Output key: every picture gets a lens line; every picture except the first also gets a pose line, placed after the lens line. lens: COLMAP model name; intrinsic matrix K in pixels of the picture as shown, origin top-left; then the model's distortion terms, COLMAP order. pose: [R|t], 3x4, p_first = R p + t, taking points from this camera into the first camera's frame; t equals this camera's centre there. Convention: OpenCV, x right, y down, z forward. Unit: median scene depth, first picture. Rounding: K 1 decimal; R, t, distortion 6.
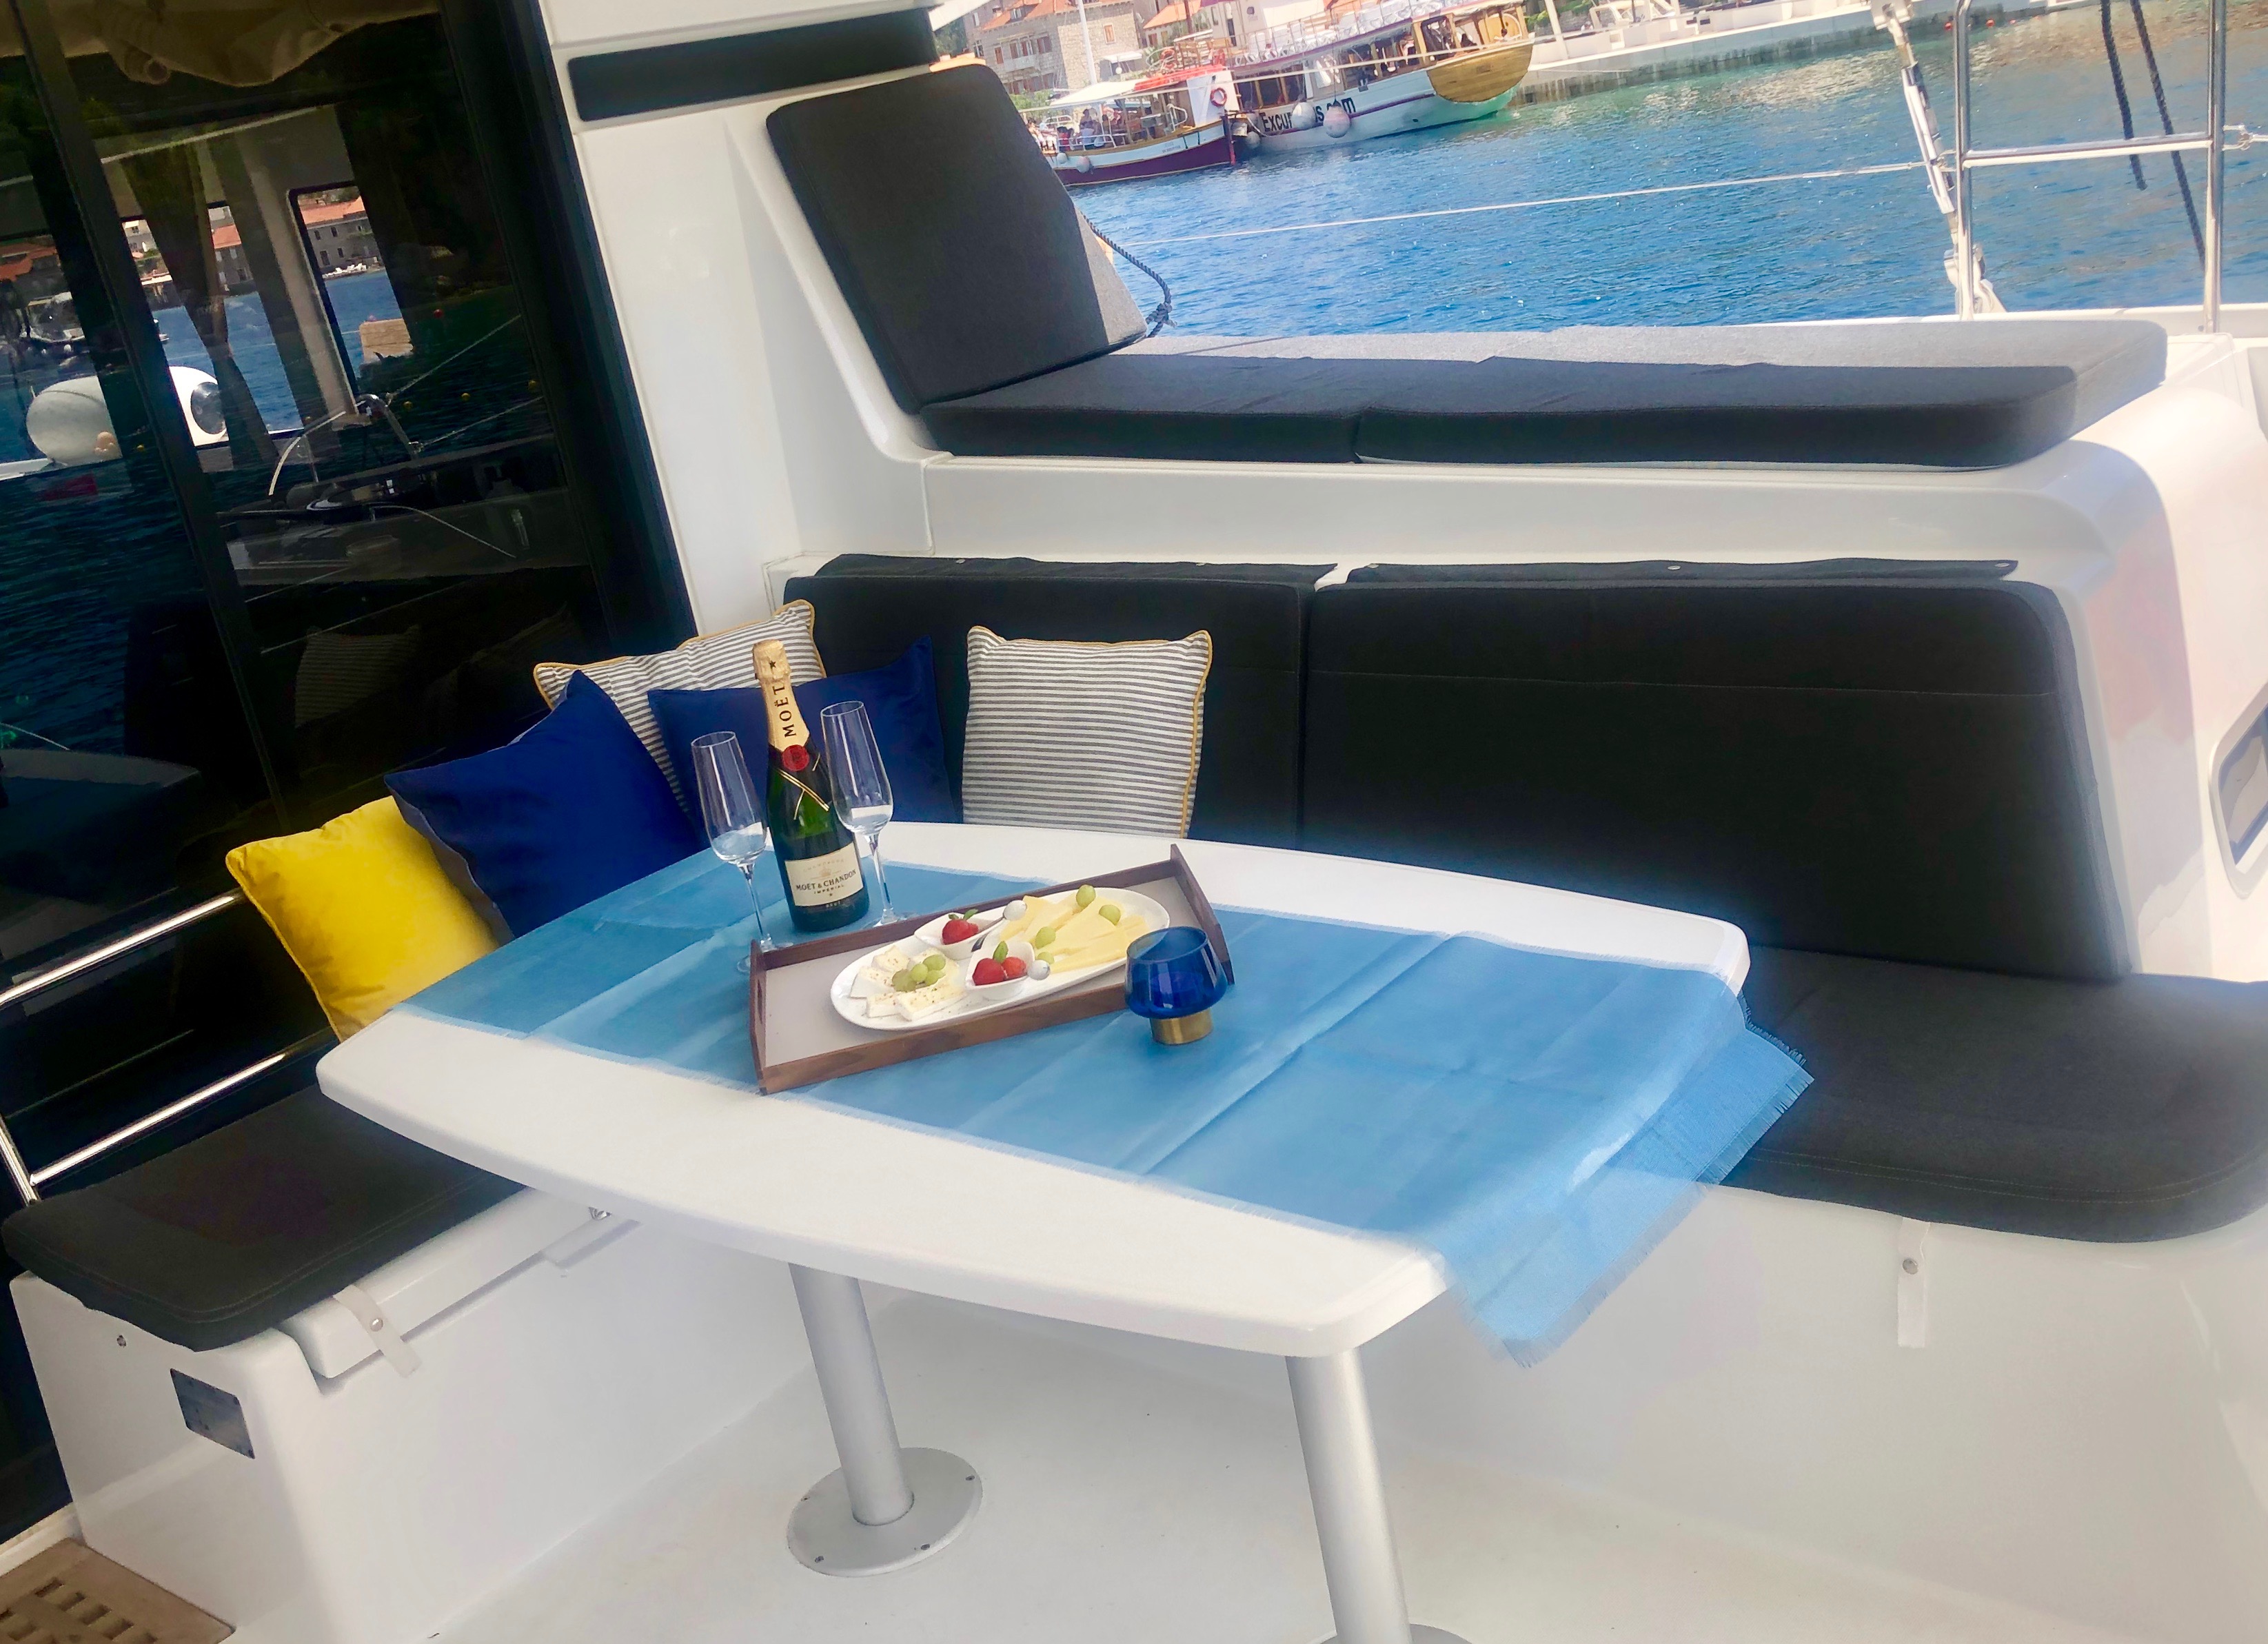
lens RADIAL K [[2276.7, 0, 1134.0], [0, 2276.7, 822.0], [0, 0, 1]] dist [-0.012515, -0.009733]
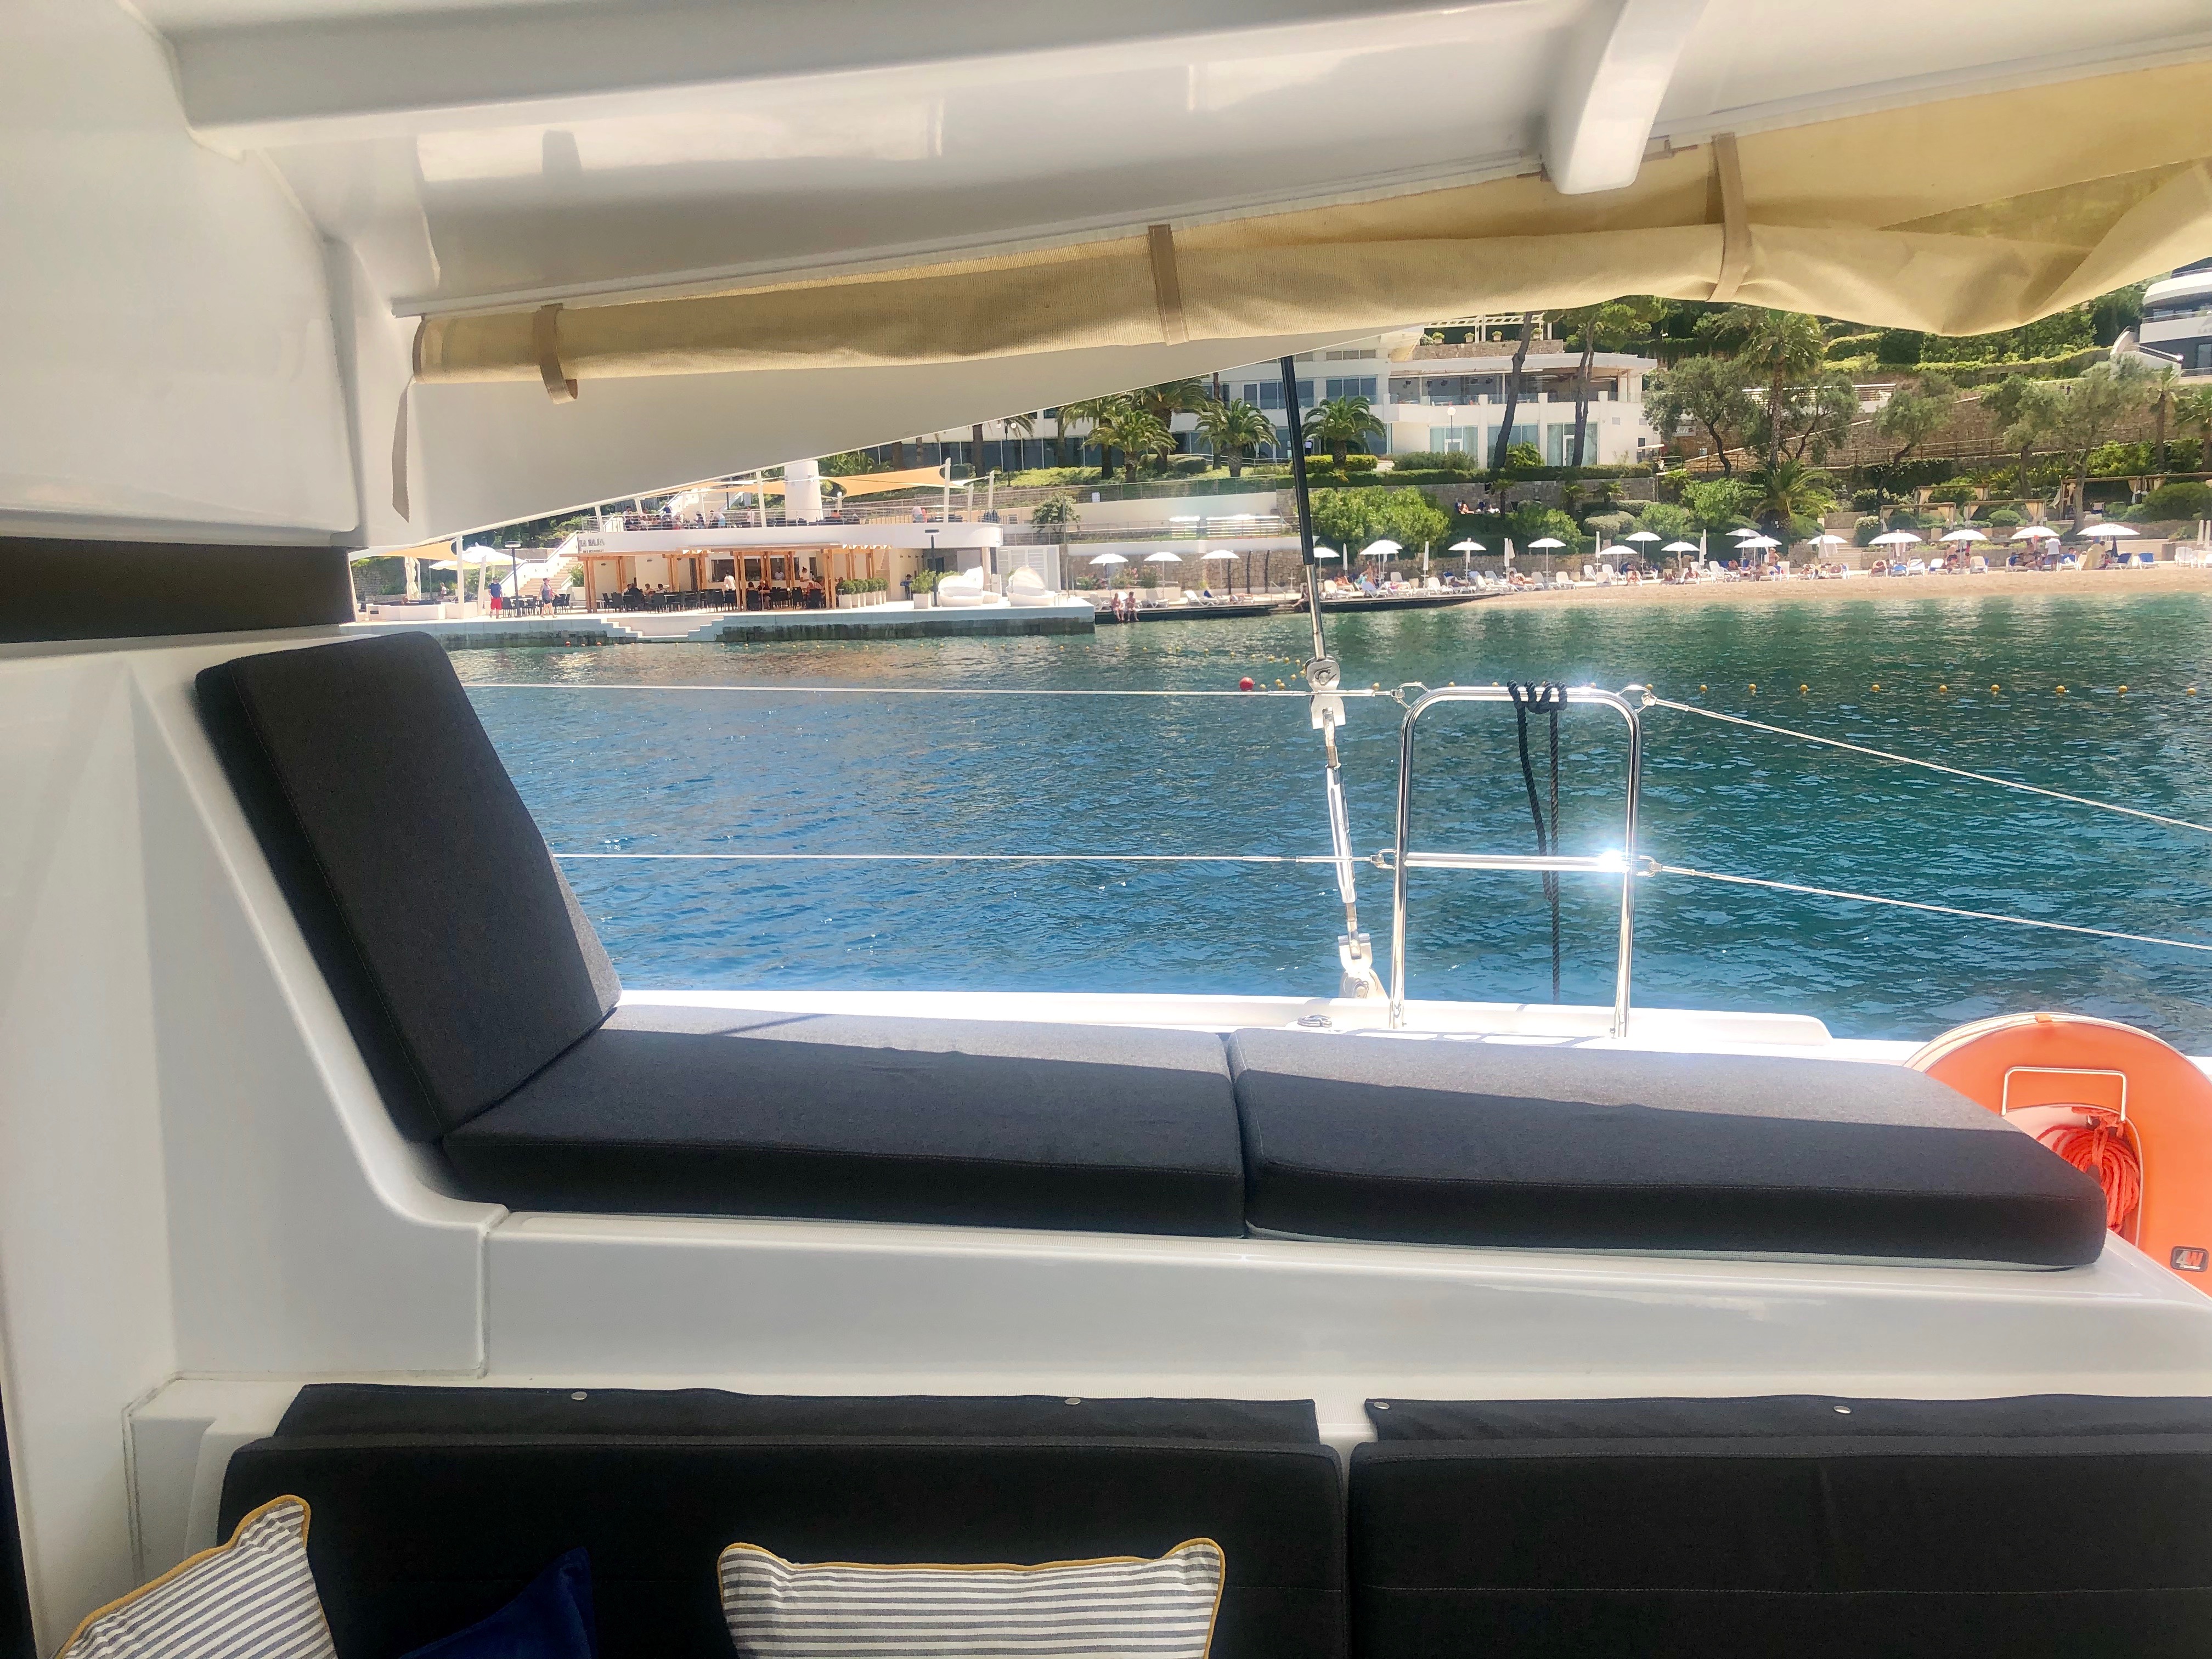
lens RADIAL K [[1817.0, 0, 1106.0], [0, 1817.0, 829.5], [0, 0, 1]] dist [0.081098, -0.000514]
pose [[0.789110, 0.080364, 0.608972, -0.280516], [0.073423, 0.971956, -0.223408, -0.141677], [-0.609848, 0.221006, 0.761079, 0.491048]]
